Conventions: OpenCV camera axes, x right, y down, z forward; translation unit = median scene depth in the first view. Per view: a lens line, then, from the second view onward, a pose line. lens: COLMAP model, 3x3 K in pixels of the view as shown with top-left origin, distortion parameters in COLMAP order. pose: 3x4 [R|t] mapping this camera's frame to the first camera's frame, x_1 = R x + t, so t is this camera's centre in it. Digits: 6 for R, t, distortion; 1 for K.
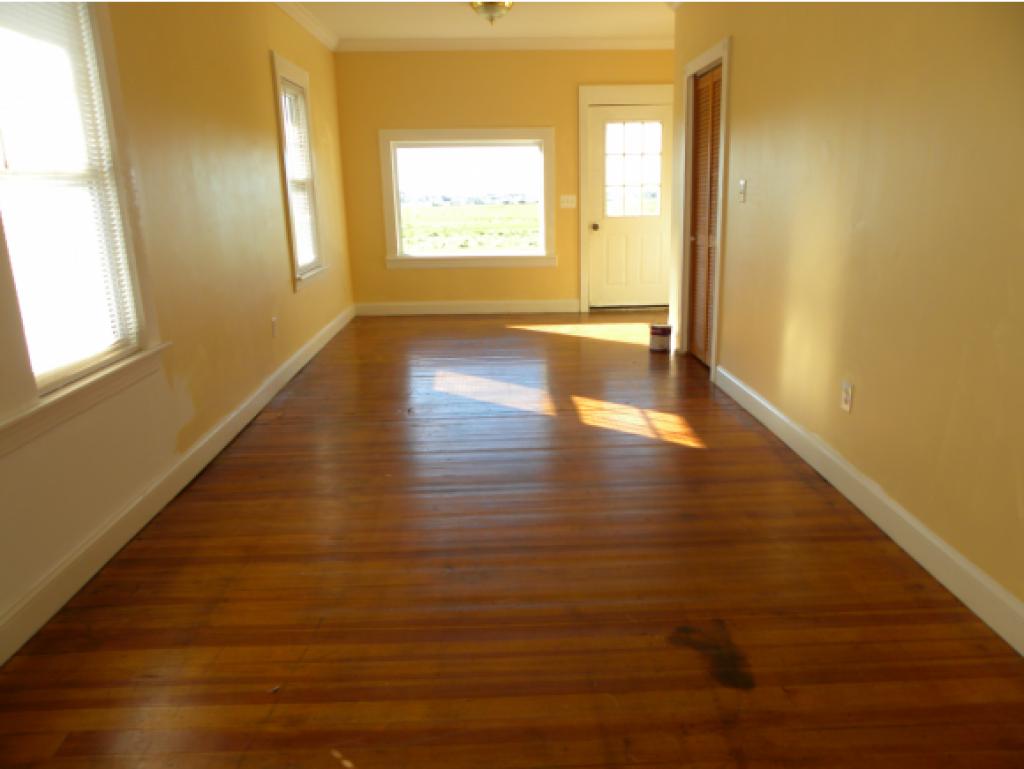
lens RADIAL K [[755.1, 0, 515.0], [0, 755.1, 387.0], [0, 0, 1]] dist [-0.004455, 0.000394]
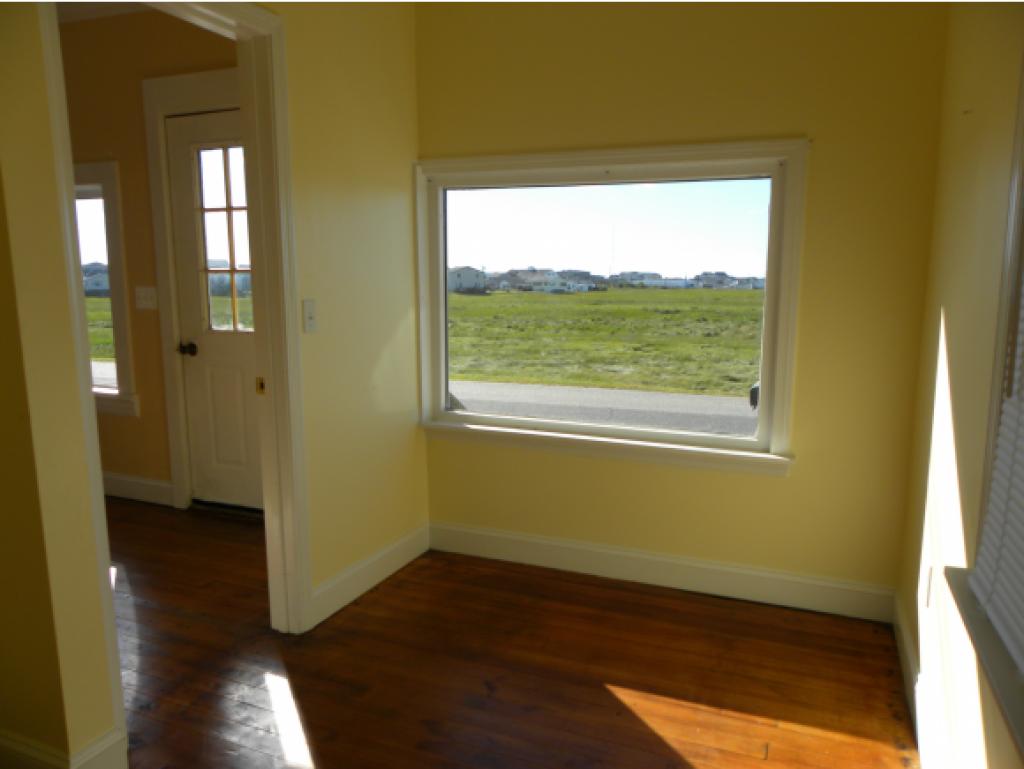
lens RADIAL K [[755.1, 0, 515.0], [0, 755.1, 387.0], [0, 0, 1]] dist [-0.004455, 0.000394]
pose [[0.914894, 0.080223, -0.395643, 0.693953], [-0.120252, 0.989722, -0.077392, -0.234534], [0.385368, 0.118382, 0.915138, 0.839997]]
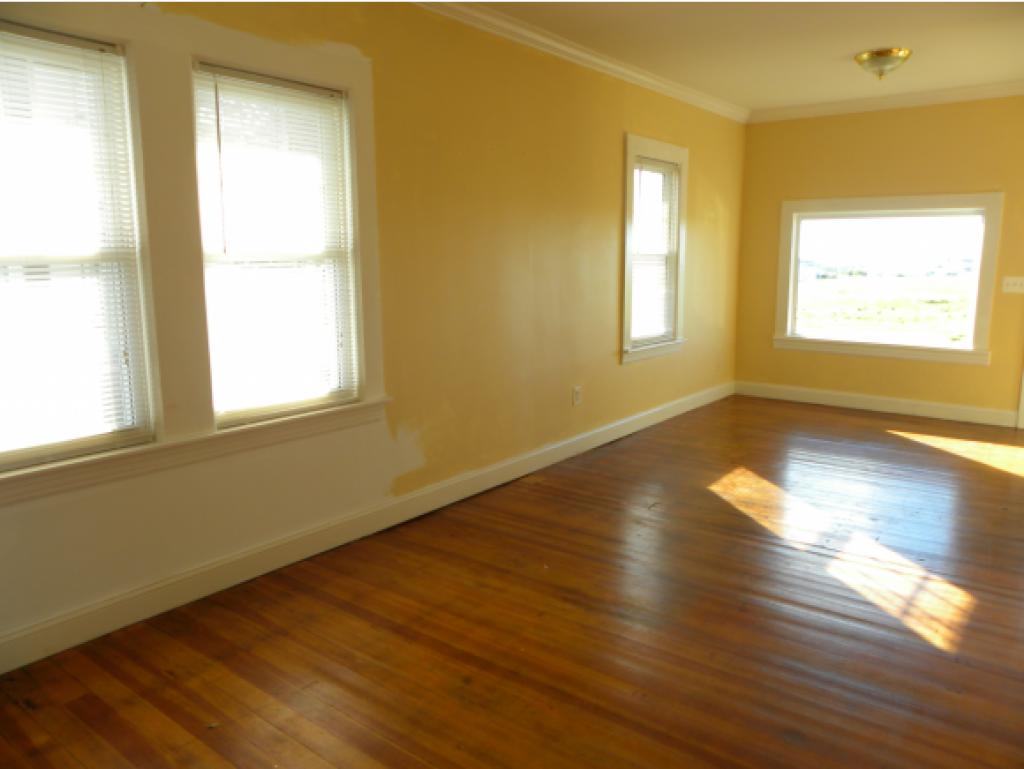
lens RADIAL K [[755.1, 0, 515.0], [0, 755.1, 387.0], [0, 0, 1]] dist [-0.004455, 0.000394]
pose [[0.770855, 0.124893, -0.624647, 0.229302], [-0.175469, 0.984287, -0.019740, -0.049720], [0.612367, 0.124823, 0.780658, 0.127059]]
